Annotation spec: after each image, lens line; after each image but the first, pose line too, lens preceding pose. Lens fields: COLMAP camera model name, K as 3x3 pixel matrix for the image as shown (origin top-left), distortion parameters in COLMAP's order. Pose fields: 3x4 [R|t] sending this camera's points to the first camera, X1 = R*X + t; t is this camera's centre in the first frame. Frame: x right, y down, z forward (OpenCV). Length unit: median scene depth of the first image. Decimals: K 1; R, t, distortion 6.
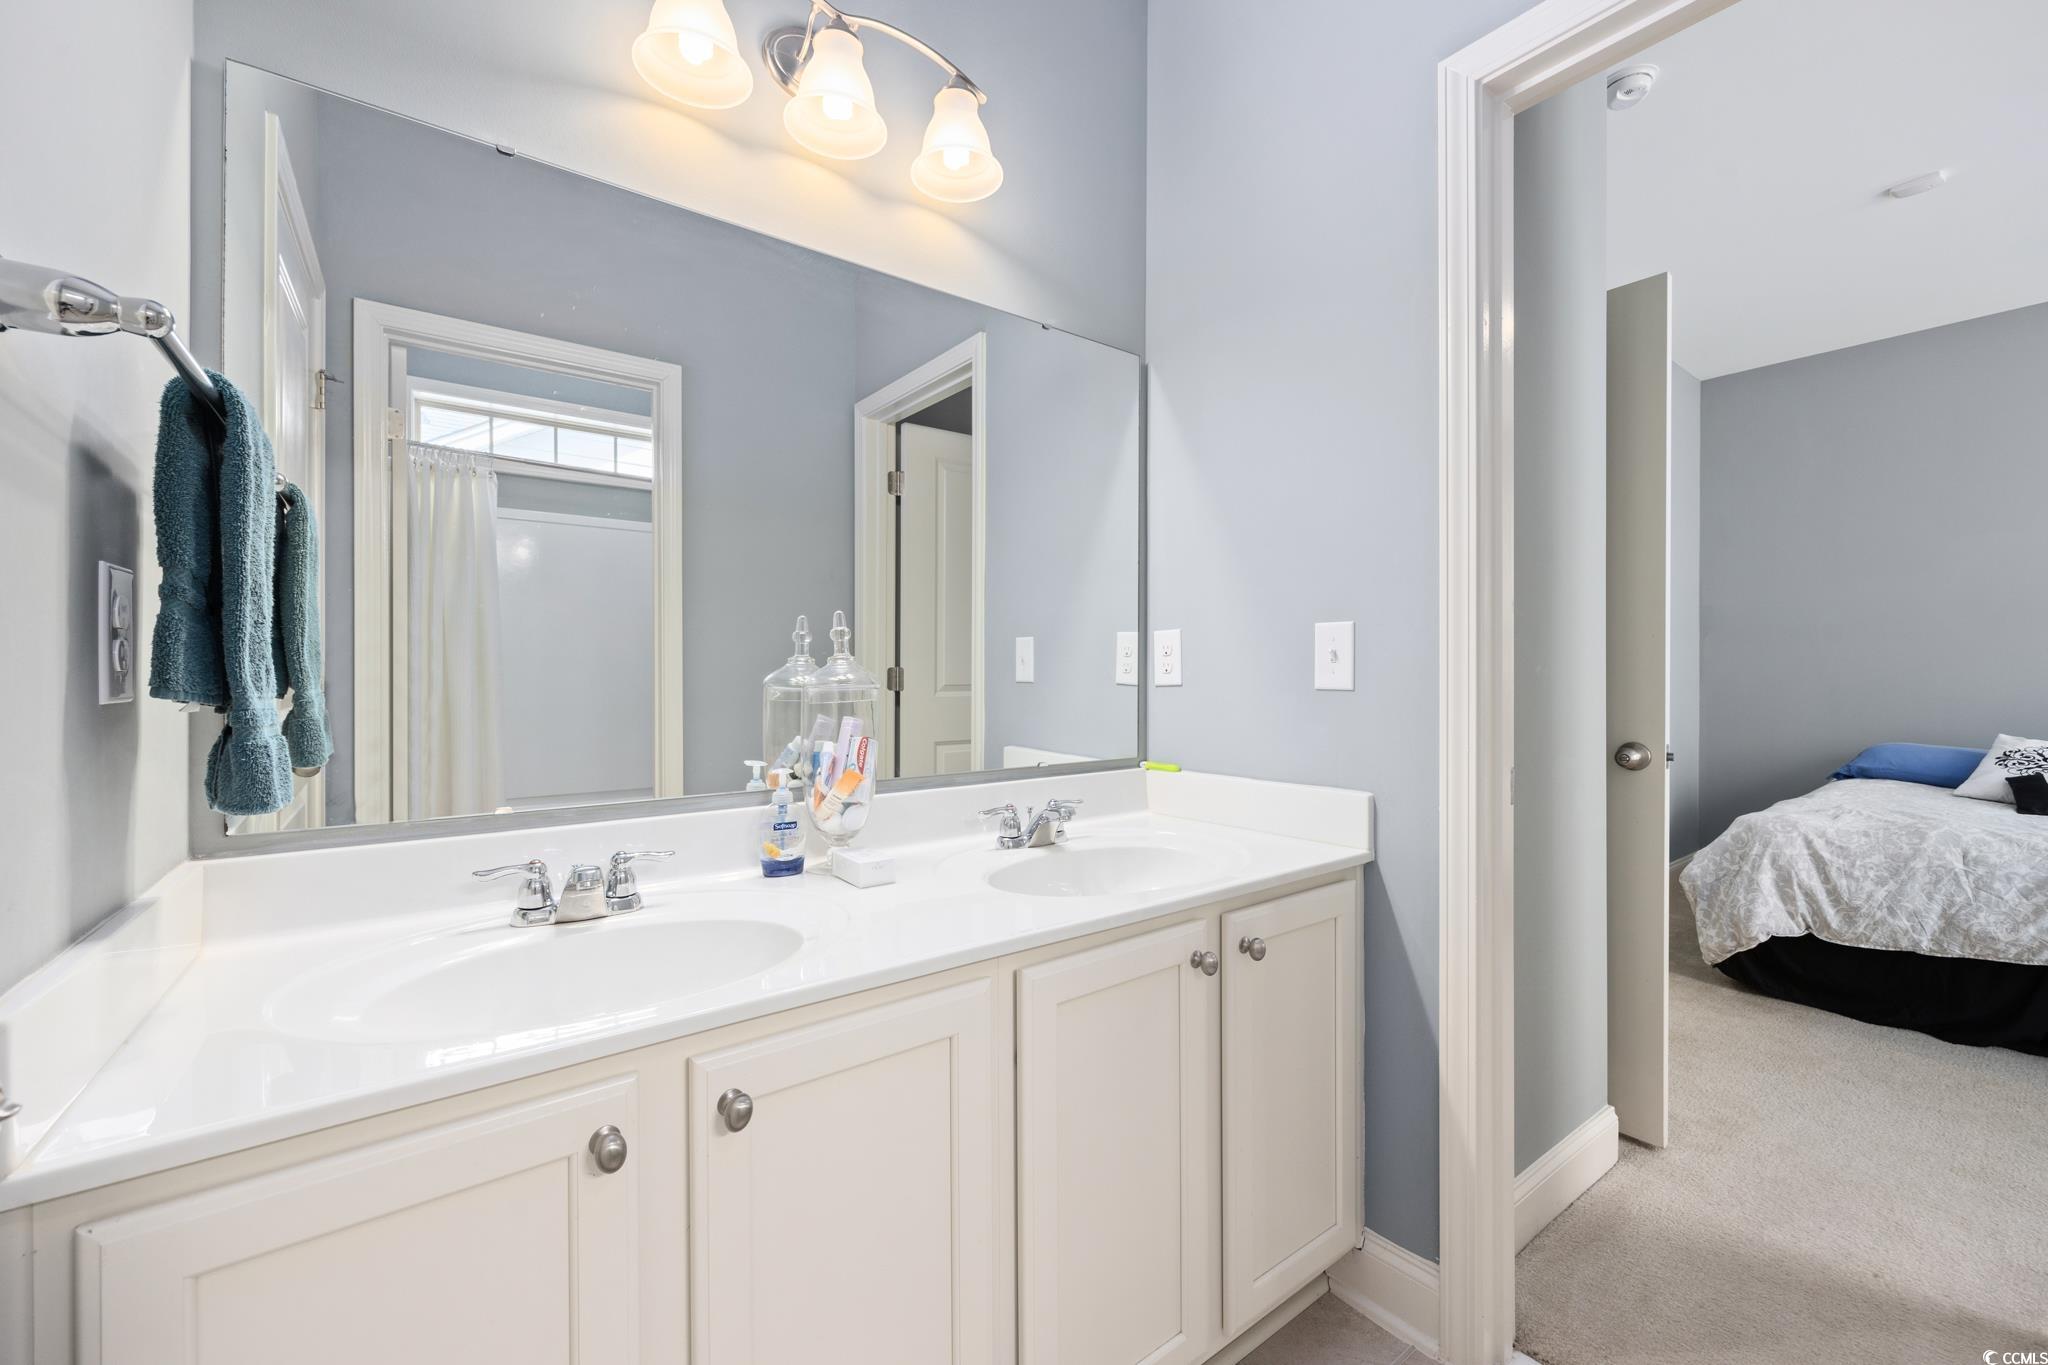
lens RADIAL K [[843.6, 0, 1028.2], [0, 843.6, 670.1], [0, 0, 1]] dist [-0.001945, 0.000022]
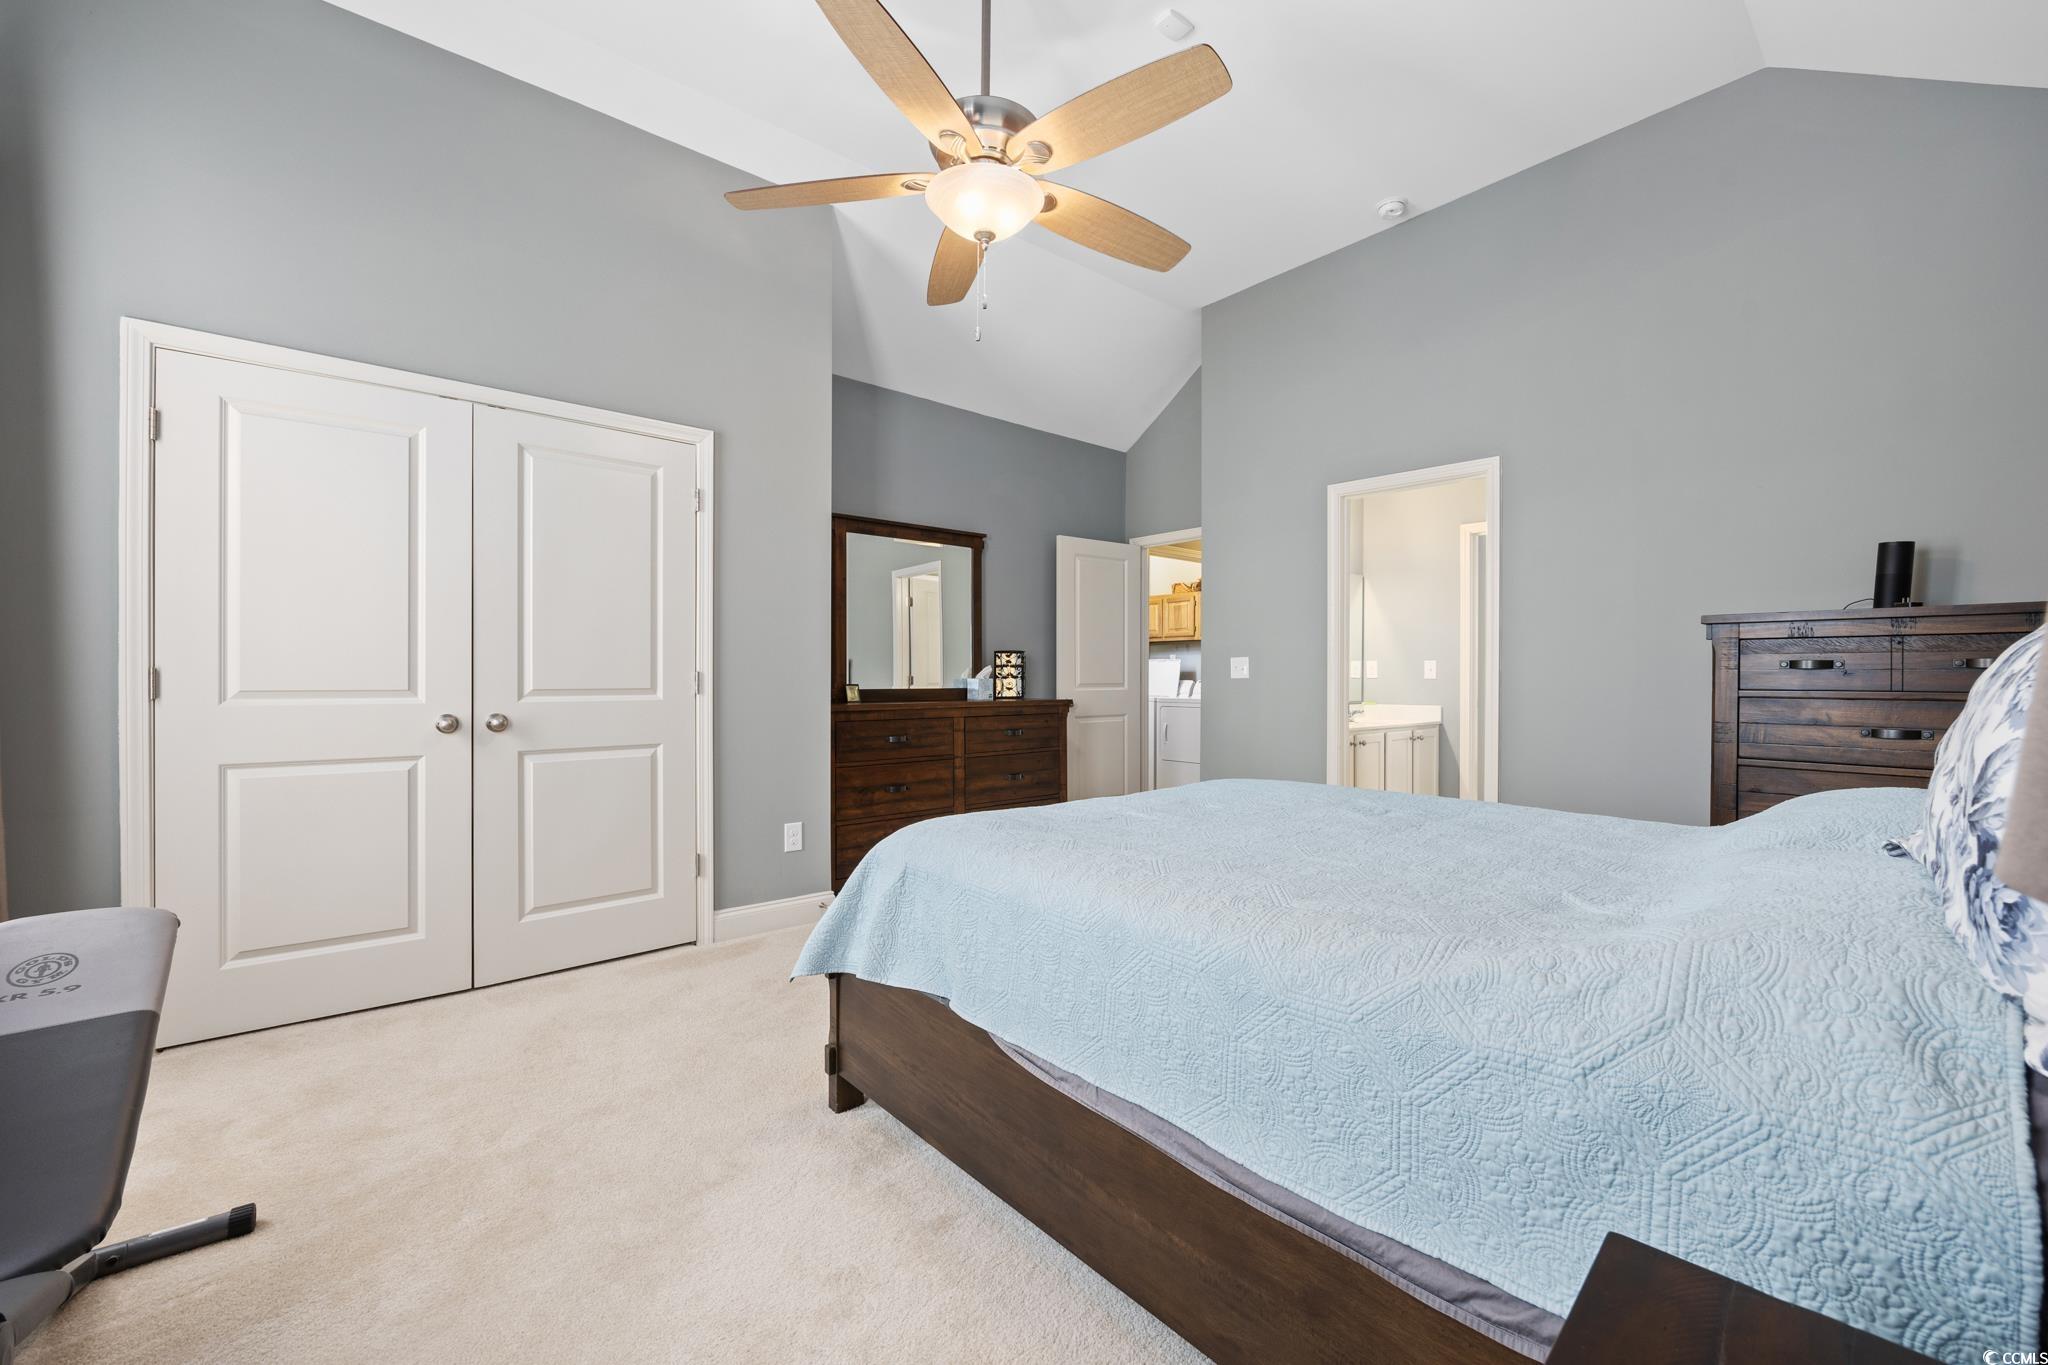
lens RADIAL K [[843.6, 0, 1028.2], [0, 843.6, 670.1], [0, 0, 1]] dist [-0.001945, 0.000022]
pose [[0.998348, 0.004569, 0.057278, -1.230930], [-0.004552, 0.999990, -0.000432, -0.005783], [-0.057279, 0.000170, 0.998358, -1.988386]]
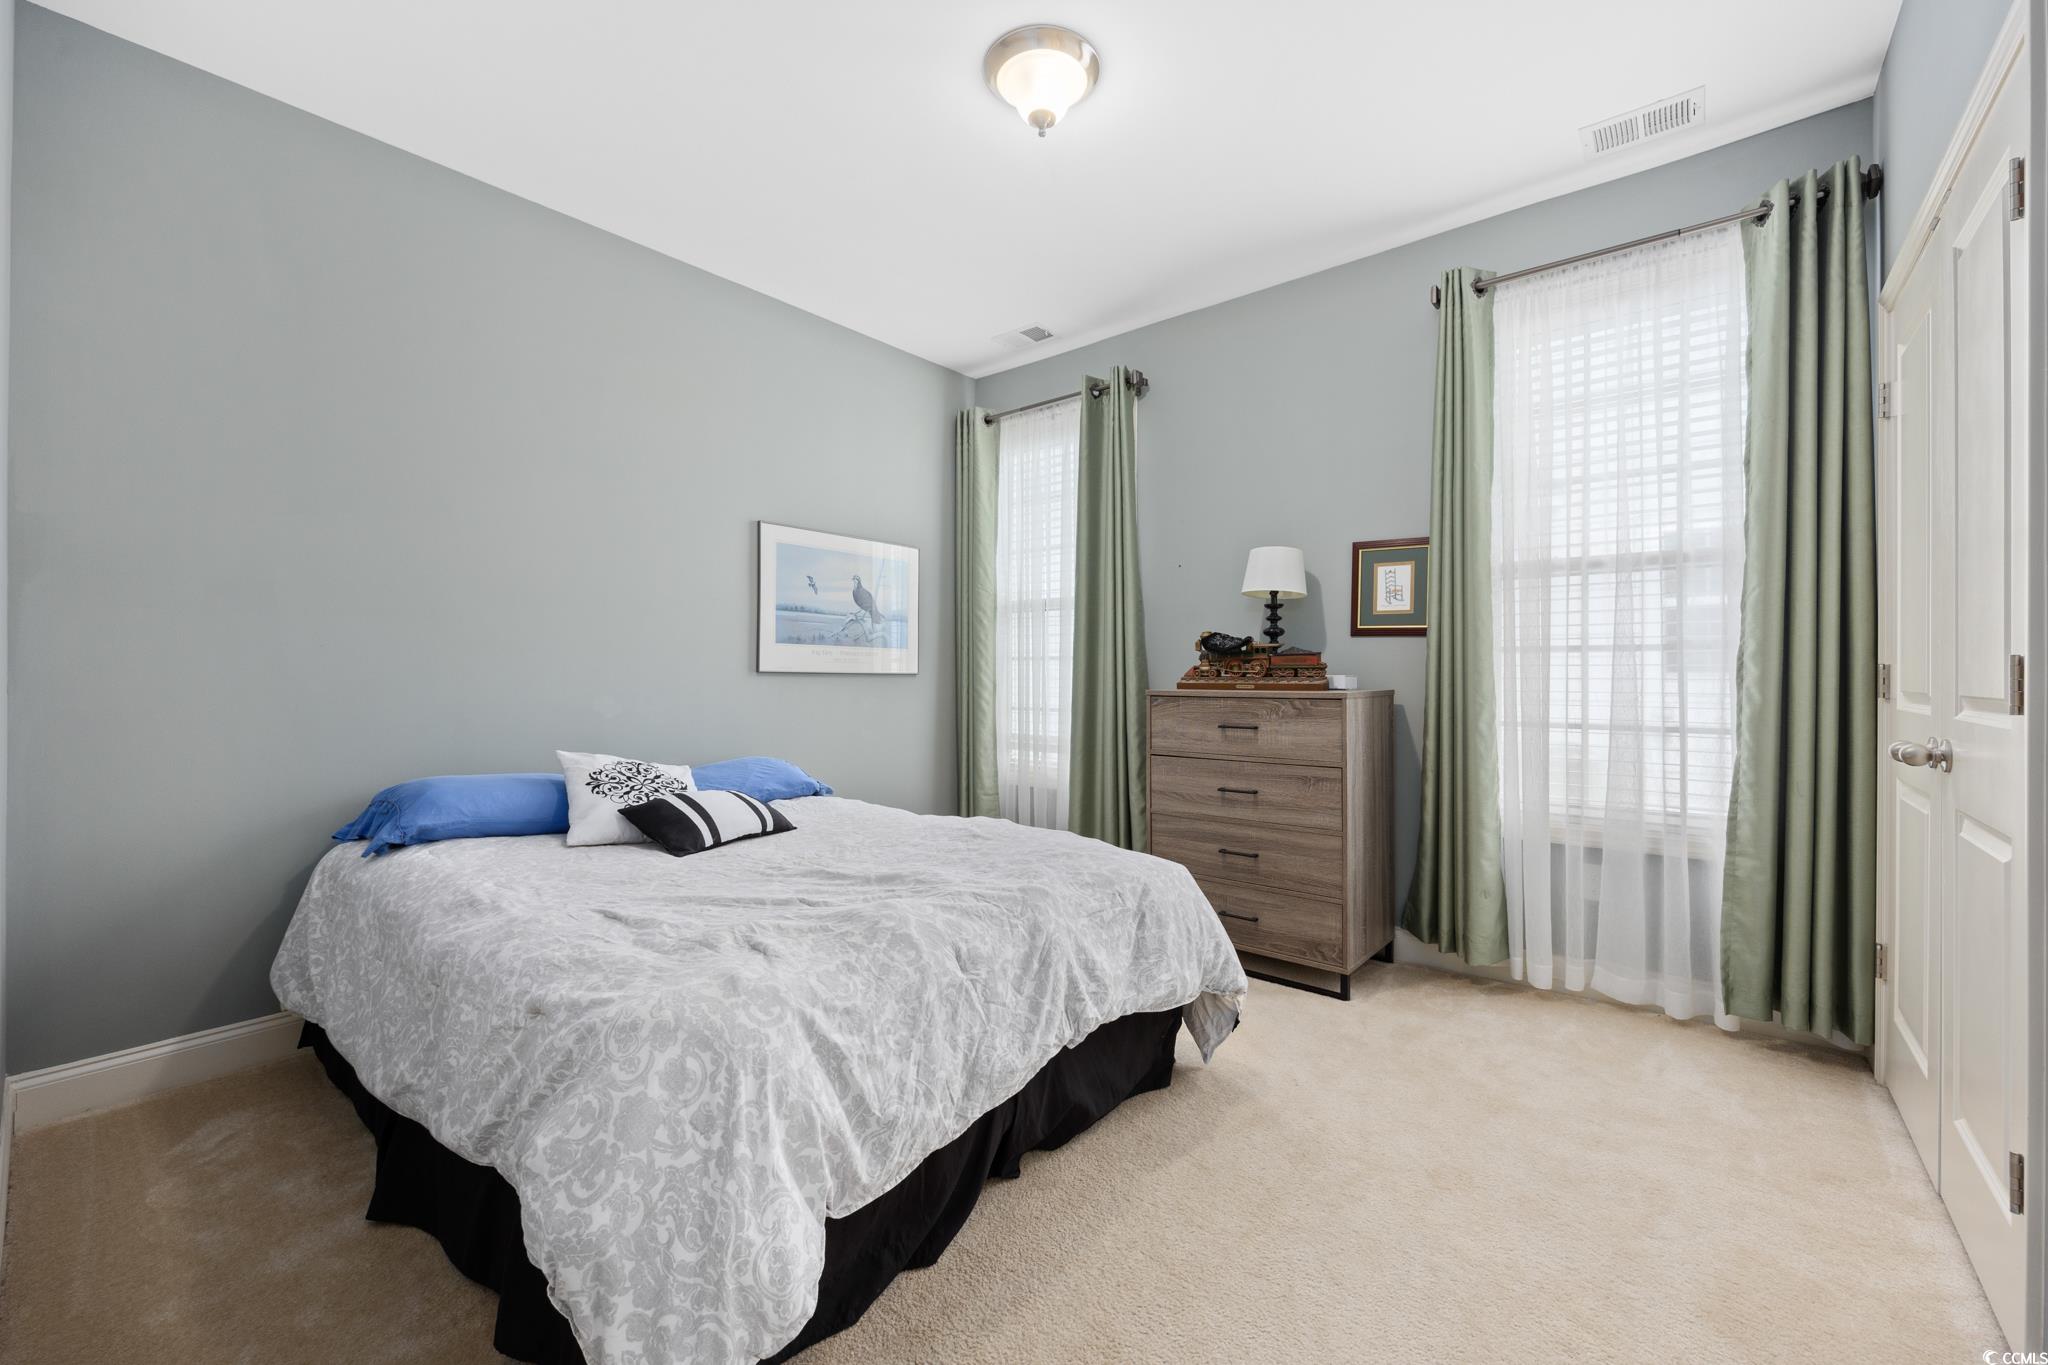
lens RADIAL K [[809.3, 0, 1022.1], [0, 809.3, 684.8], [0, 0, 1]] dist [-0.011457, -0.000116]
pose [[-0.217638, -0.003612, 0.976023, 0.492319], [0.000639, 0.999992, 0.003843, 0.016730], [-0.976029, 0.001460, -0.217634, 1.031129]]
